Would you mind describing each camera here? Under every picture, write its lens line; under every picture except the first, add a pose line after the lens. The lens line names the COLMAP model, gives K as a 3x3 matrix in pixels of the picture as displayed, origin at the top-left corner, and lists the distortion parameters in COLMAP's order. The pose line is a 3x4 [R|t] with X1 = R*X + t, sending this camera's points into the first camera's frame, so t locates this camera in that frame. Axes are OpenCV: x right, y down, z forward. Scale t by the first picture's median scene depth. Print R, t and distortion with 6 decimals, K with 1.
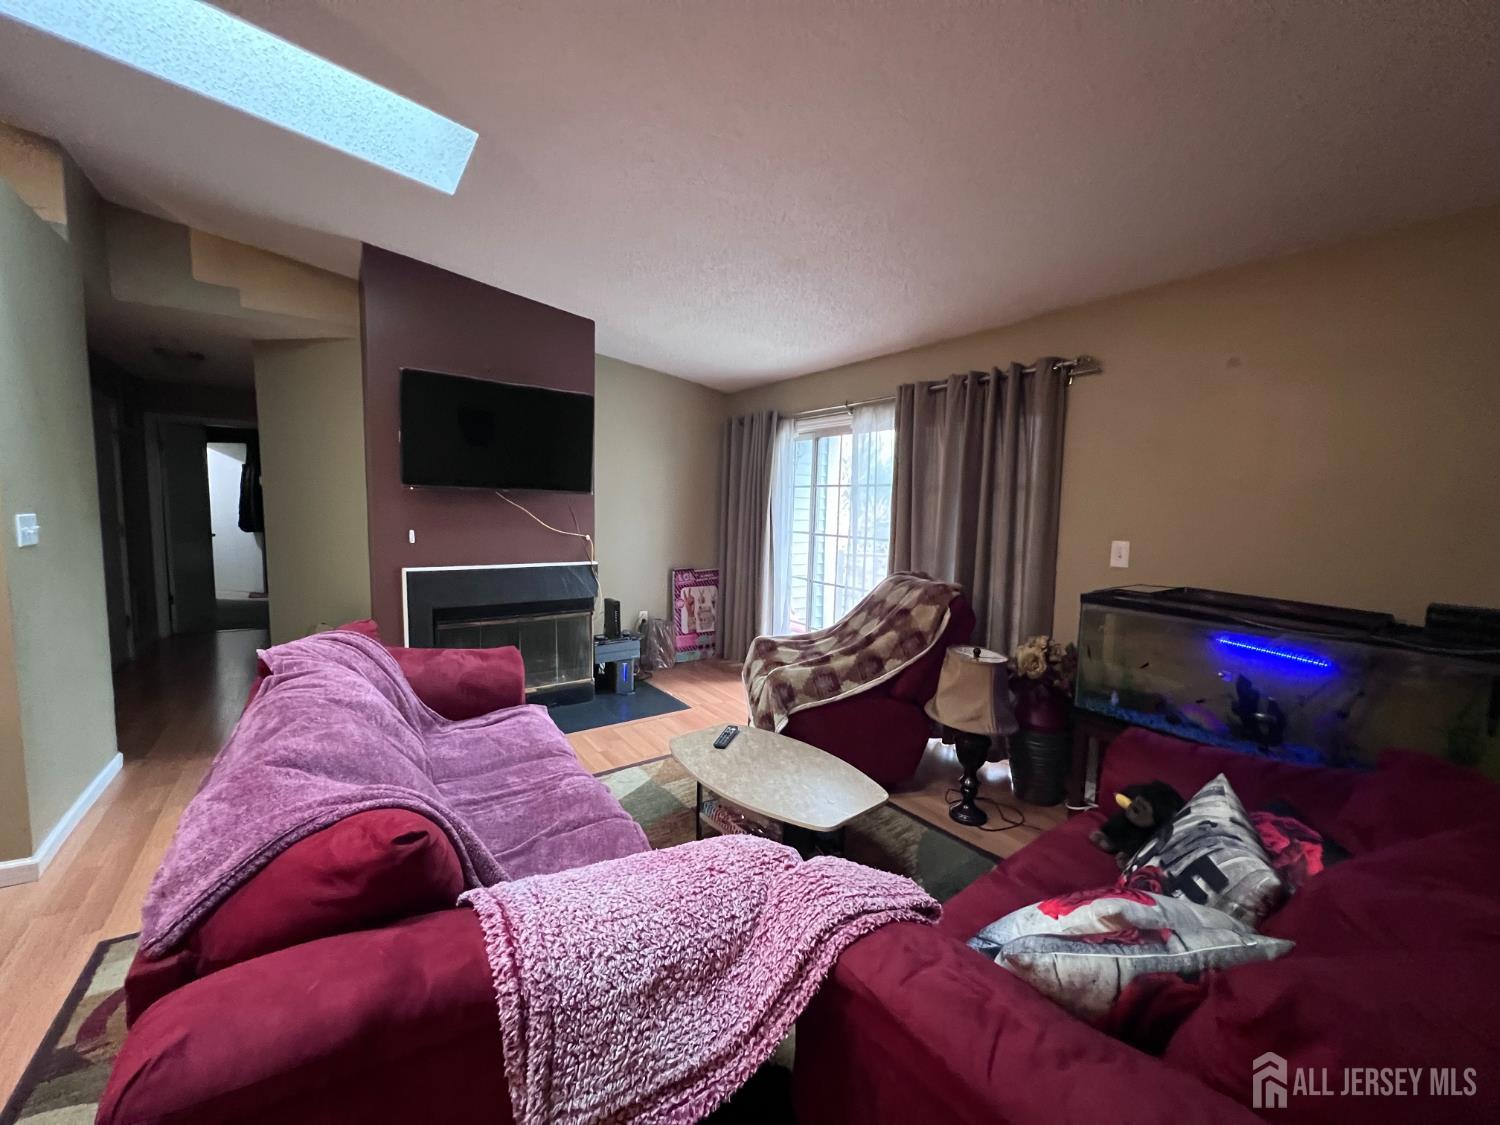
lens RADIAL K [[599.1, 0, 753.2], [0, 599.1, 557.3], [0, 0, 1]] dist [-0.002745, 0.000352]
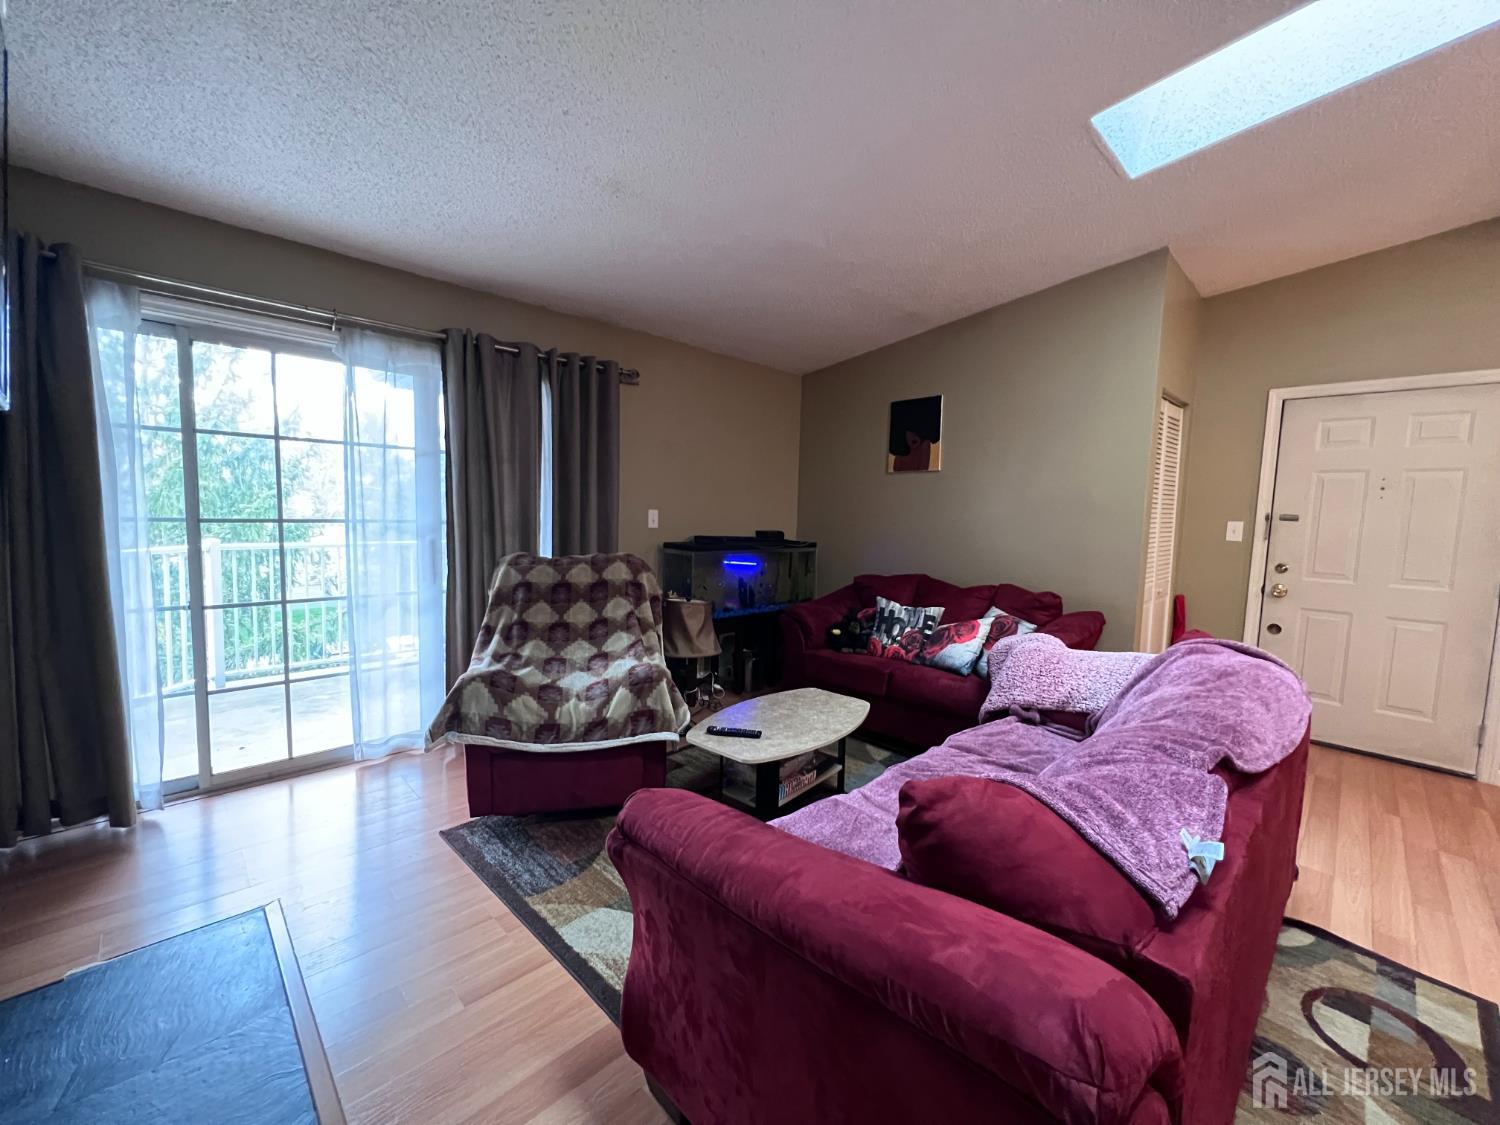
lens RADIAL K [[599.1, 0, 748.3], [0, 599.1, 559.3], [0, 0, 1]] dist [-0.002745, 0.000352]
pose [[-0.151640, -0.109704, 0.982329, -0.813888], [0.057359, 0.991170, 0.119546, -0.065627], [-0.986770, 0.074473, -0.144009, 0.958544]]
